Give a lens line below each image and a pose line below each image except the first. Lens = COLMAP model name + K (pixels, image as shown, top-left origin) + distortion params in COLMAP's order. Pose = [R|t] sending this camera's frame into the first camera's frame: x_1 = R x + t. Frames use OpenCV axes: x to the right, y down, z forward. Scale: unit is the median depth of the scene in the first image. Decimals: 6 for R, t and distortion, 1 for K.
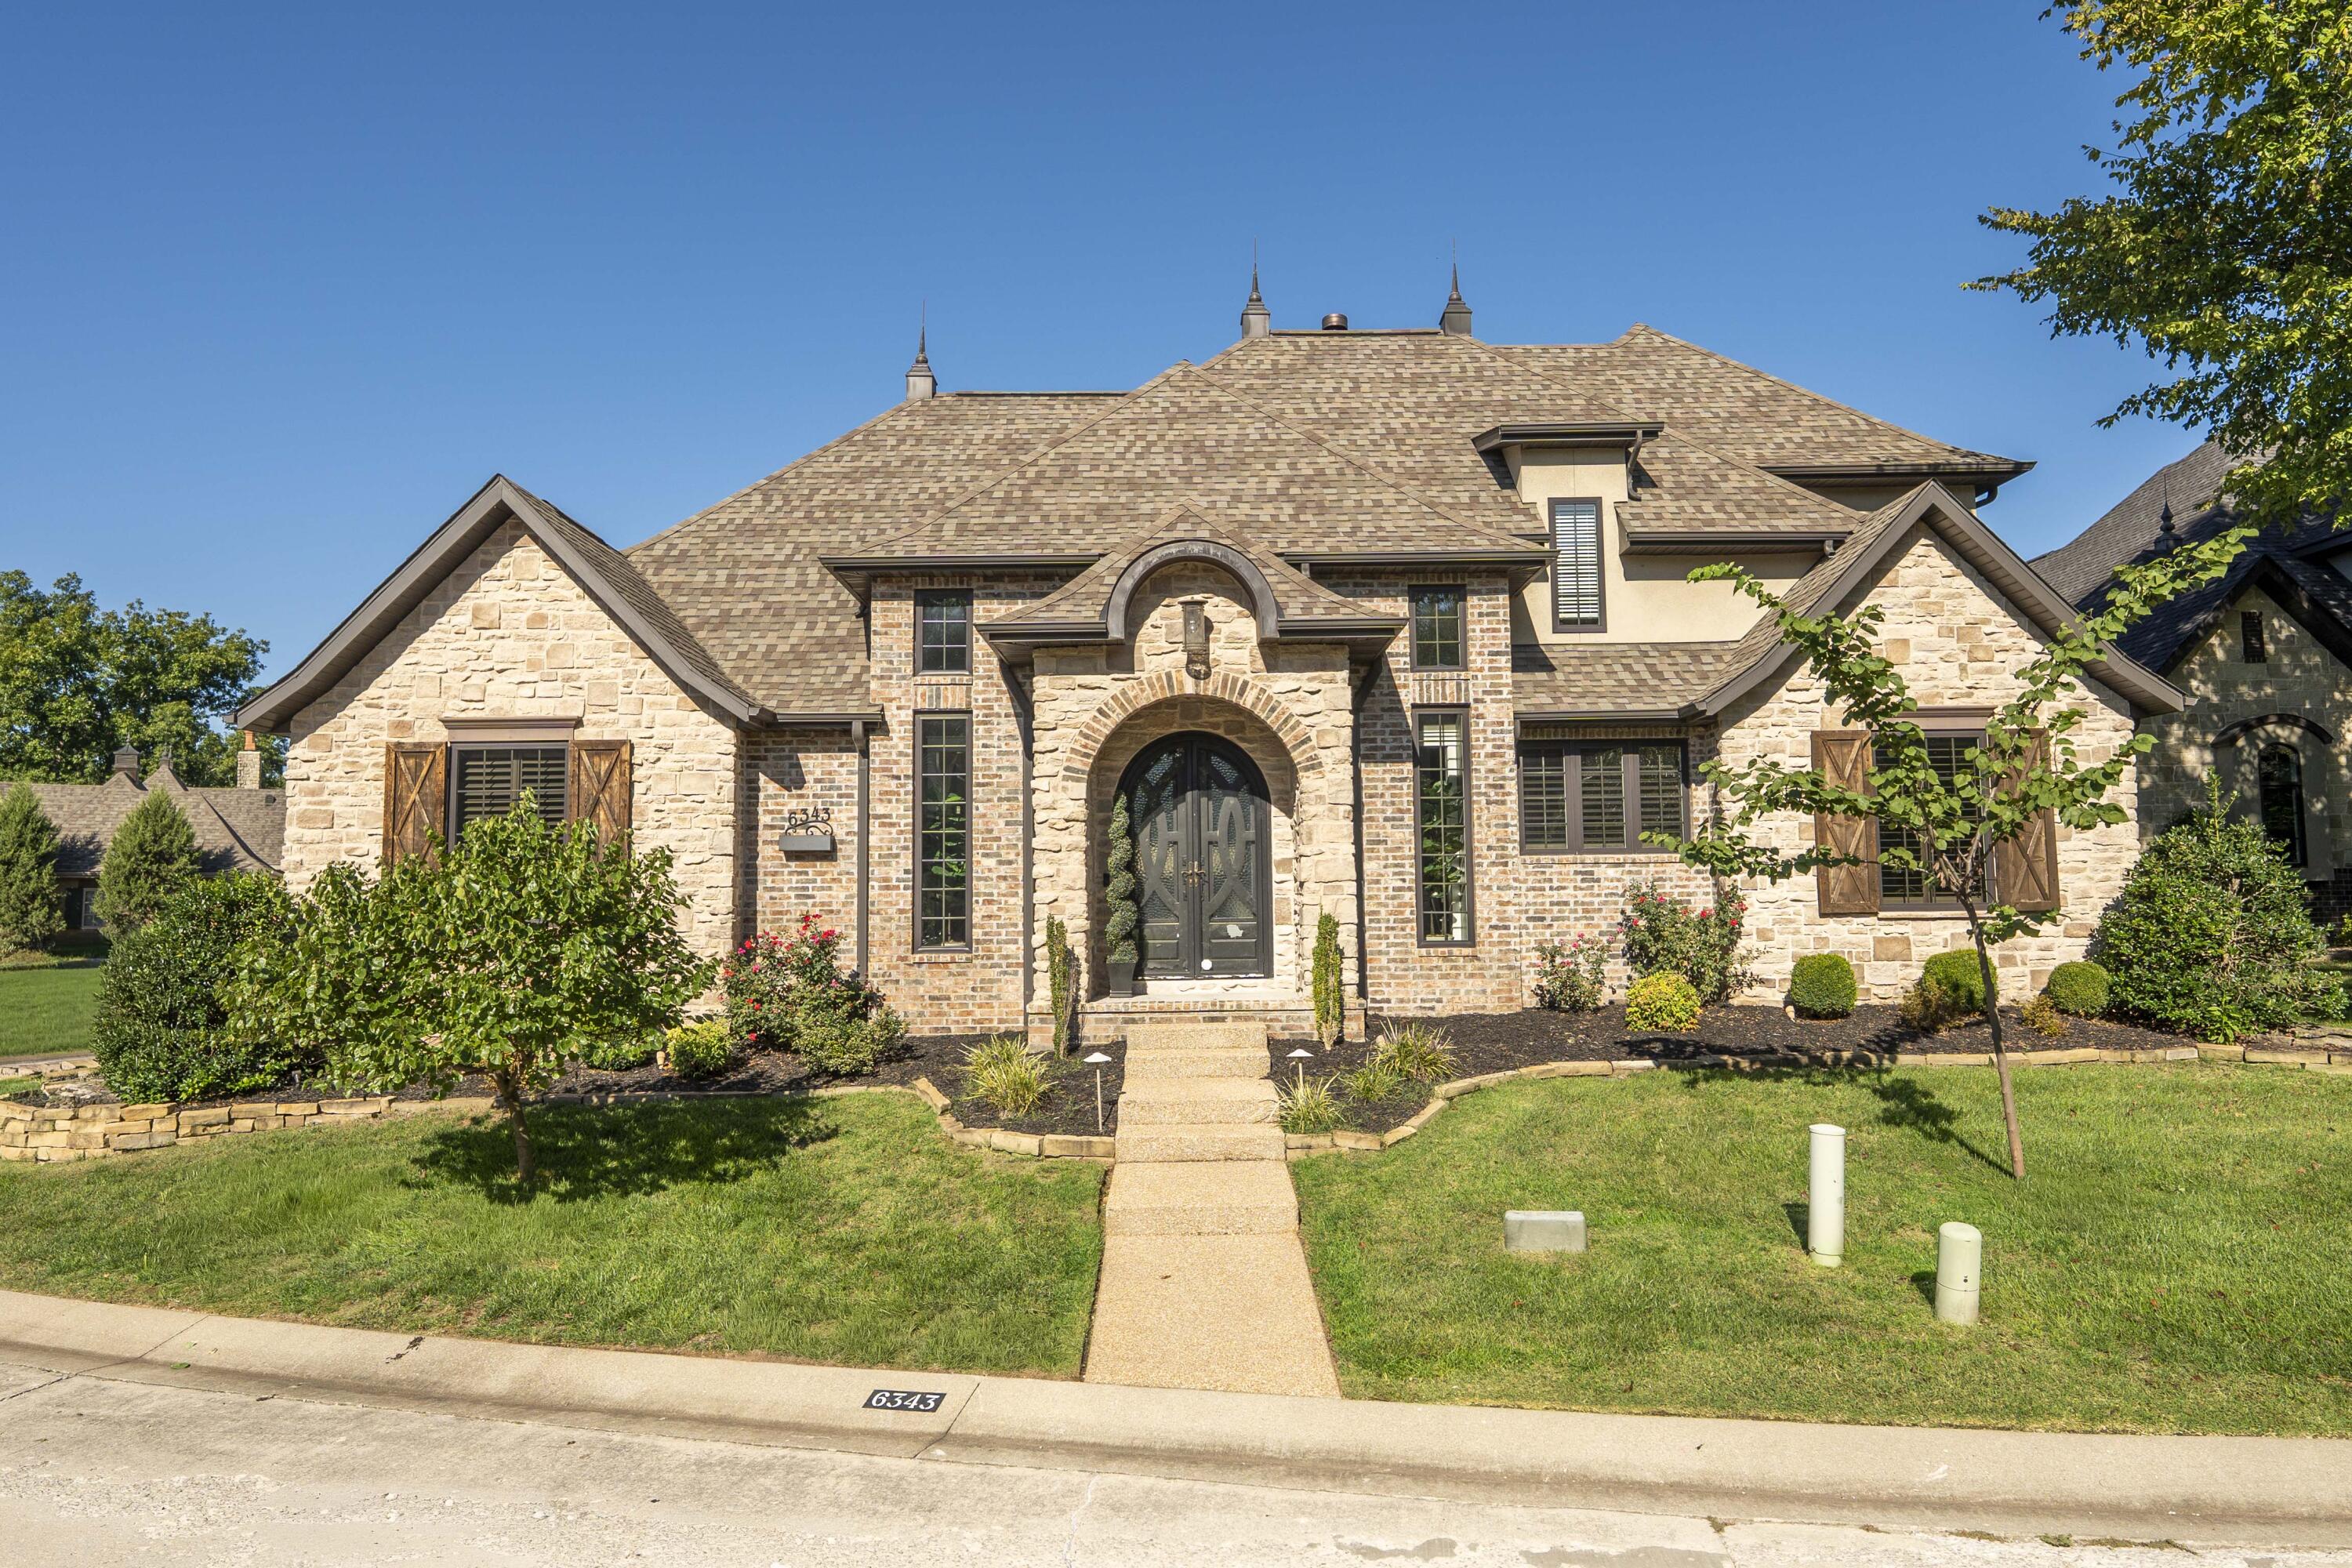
lens RADIAL K [[1396.0, 0, 1174.6], [0, 1396.0, 791.3], [0, 0, 1]] dist [0.007849, -0.002558]
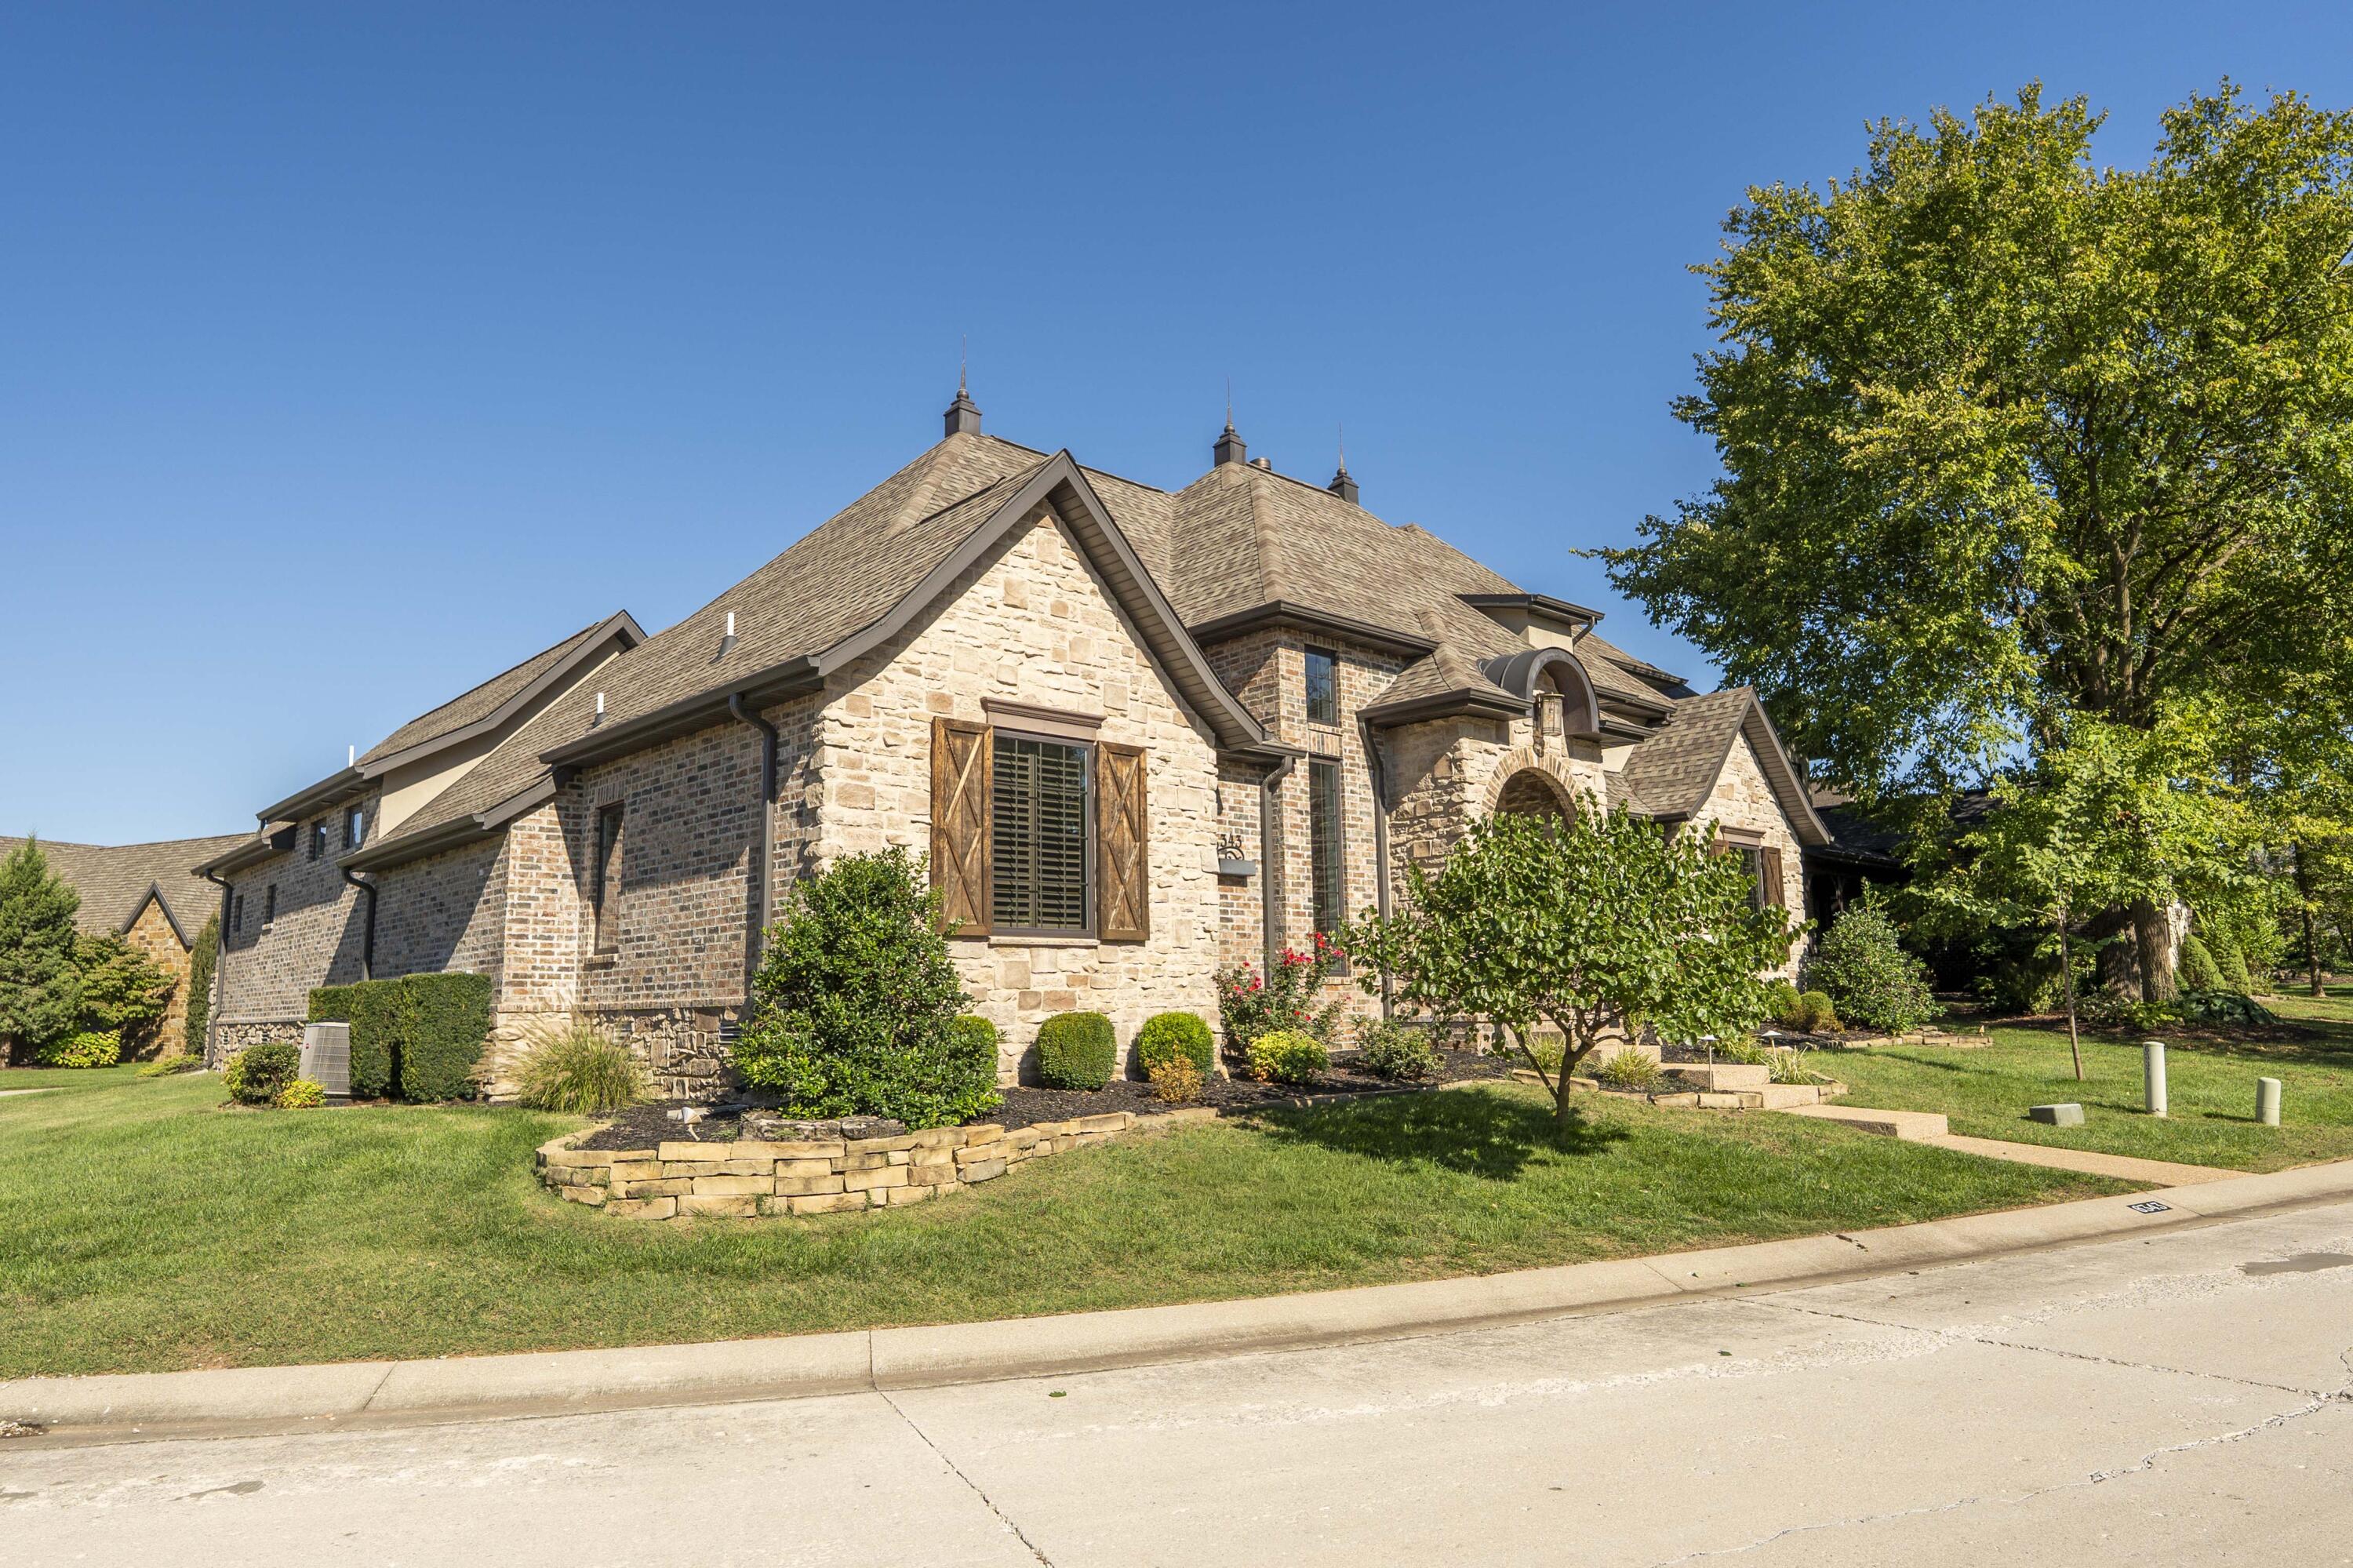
lens RADIAL K [[1396.7, 0, 1172.9], [0, 1396.7, 781.4], [0, 0, 1]] dist [0.007849, -0.002558]
pose [[0.749480, 0.107500, 0.653240, -1.003144], [-0.047883, 0.992946, -0.108466, 0.090290], [-0.660293, 0.050015, 0.749341, 0.259934]]
